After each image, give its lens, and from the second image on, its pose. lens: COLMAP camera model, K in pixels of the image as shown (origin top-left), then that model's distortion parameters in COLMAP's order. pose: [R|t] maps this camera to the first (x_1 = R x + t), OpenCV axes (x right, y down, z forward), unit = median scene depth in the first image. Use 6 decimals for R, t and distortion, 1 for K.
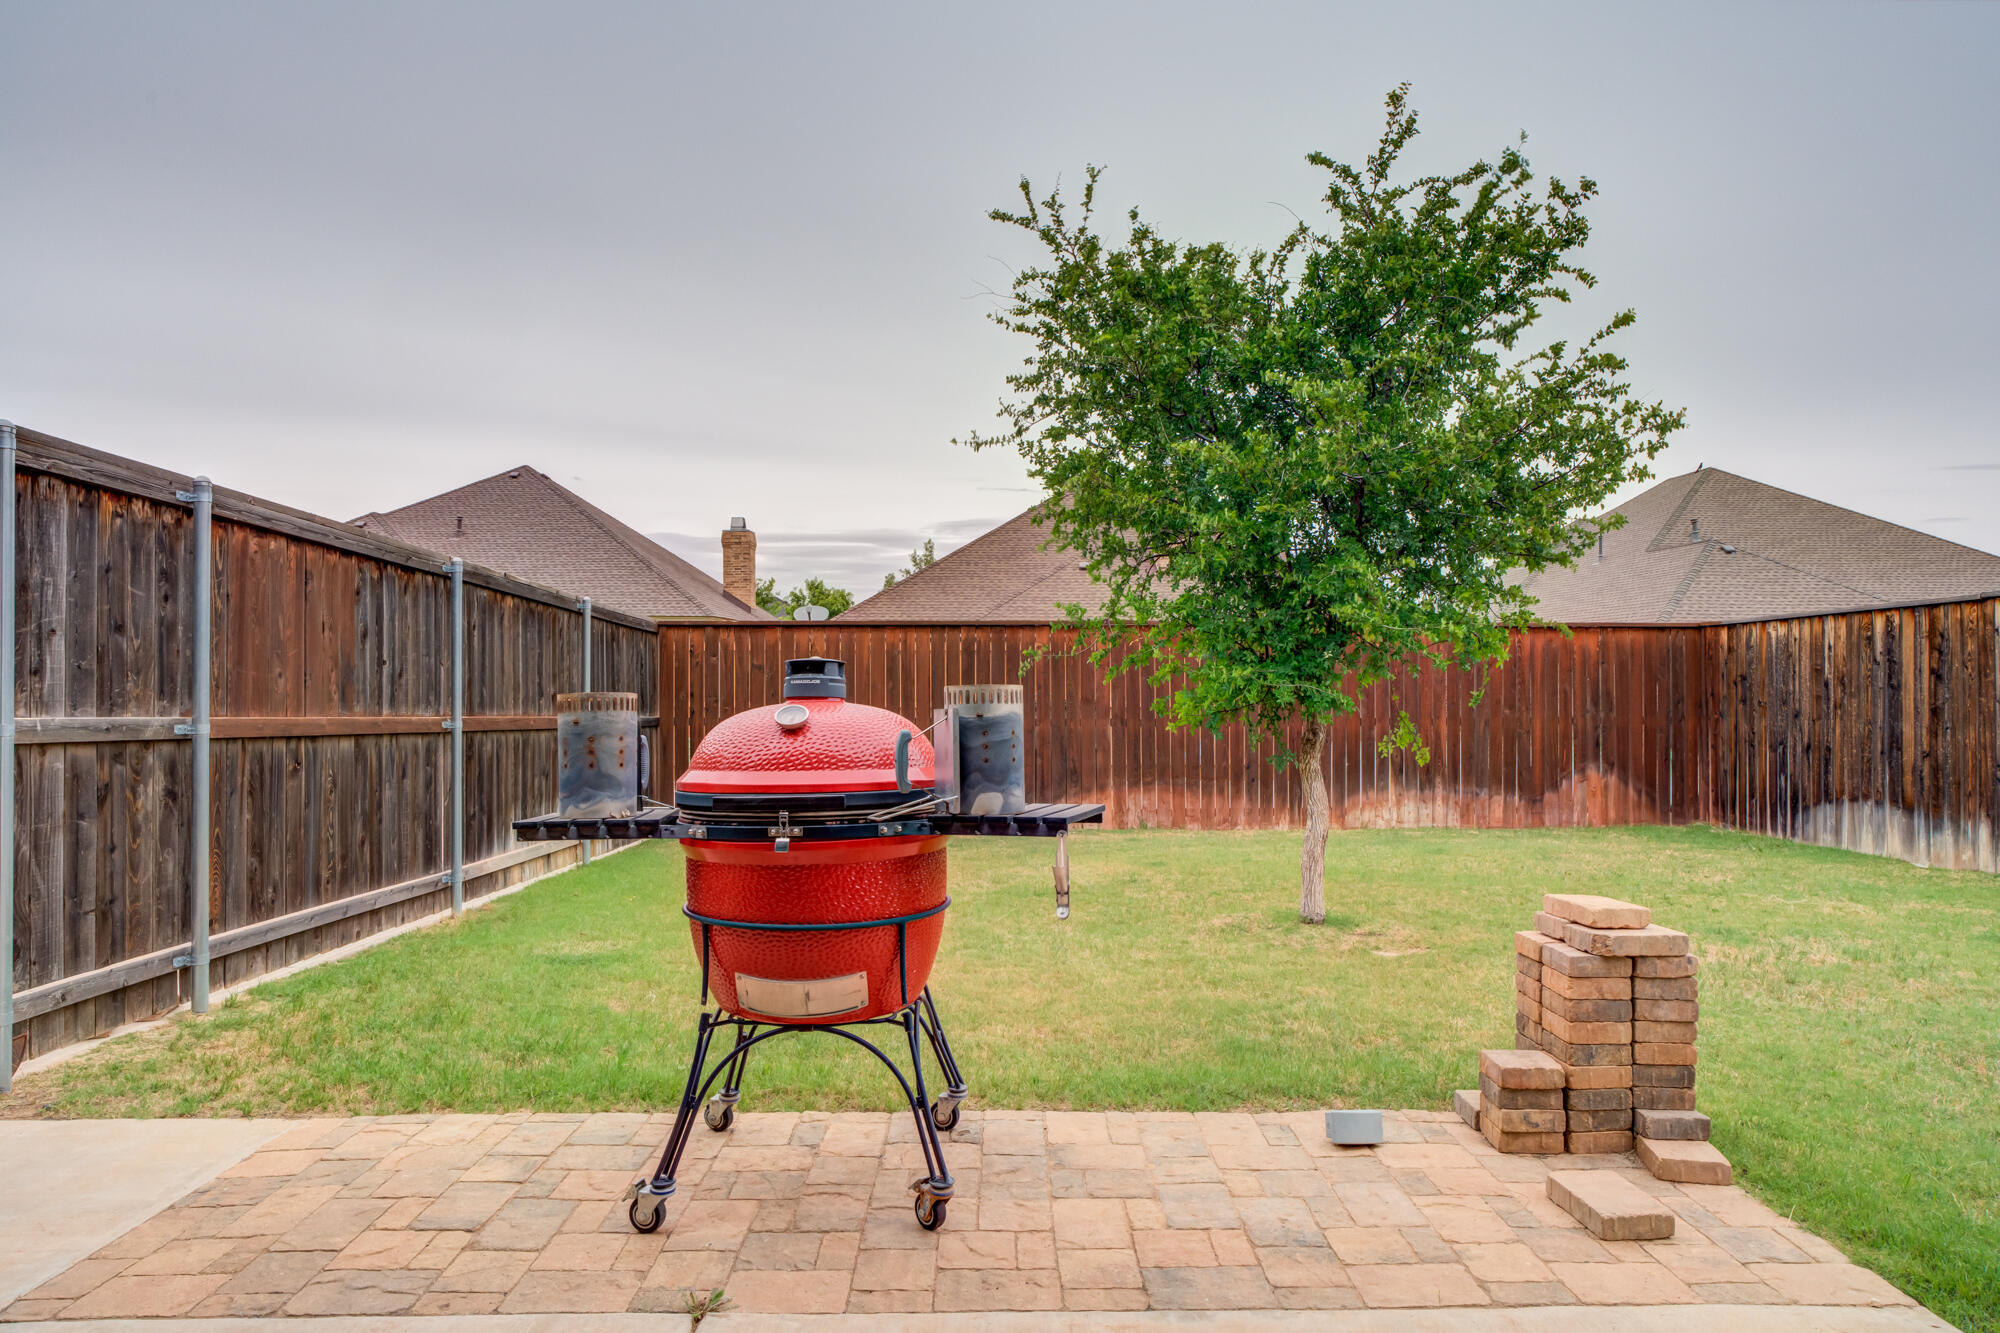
lens RADIAL K [[1175.2, 0, 999.1], [0, 1175.2, 695.0], [0, 0, 1]] dist [-0.032965, 0.002734]
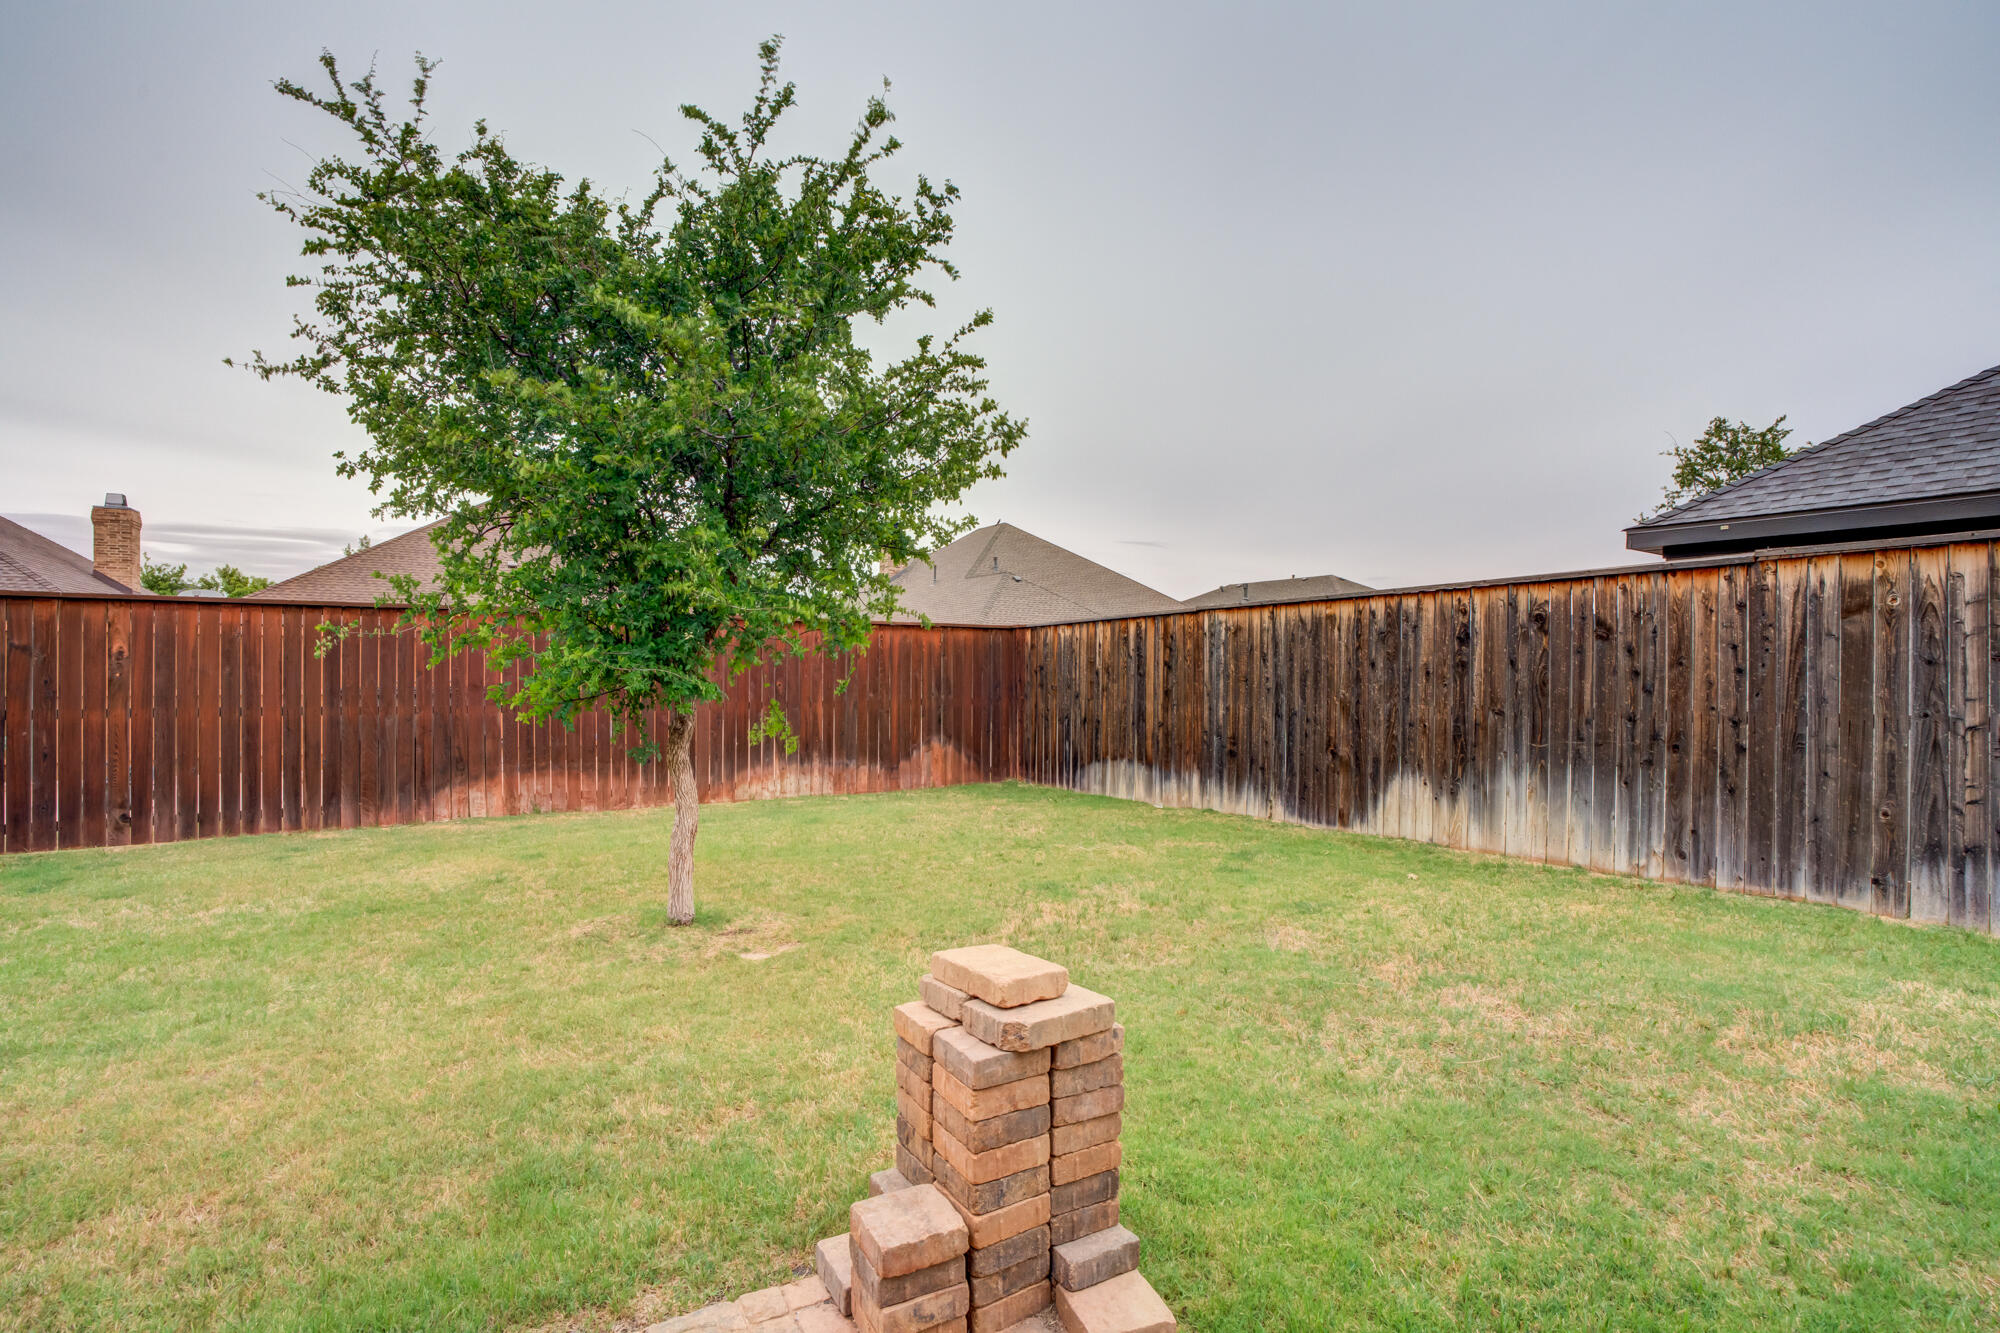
lens RADIAL K [[894.4, 0, 997.9], [0, 894.4, 660.1], [0, 0, 1]] dist [-0.018924, 0.014581]
pose [[0.850032, 0.011912, 0.526596, 0.088302], [0.000820, 0.999713, -0.023939, 0.000540], [-0.526730, 0.020781, 0.849779, 0.214642]]
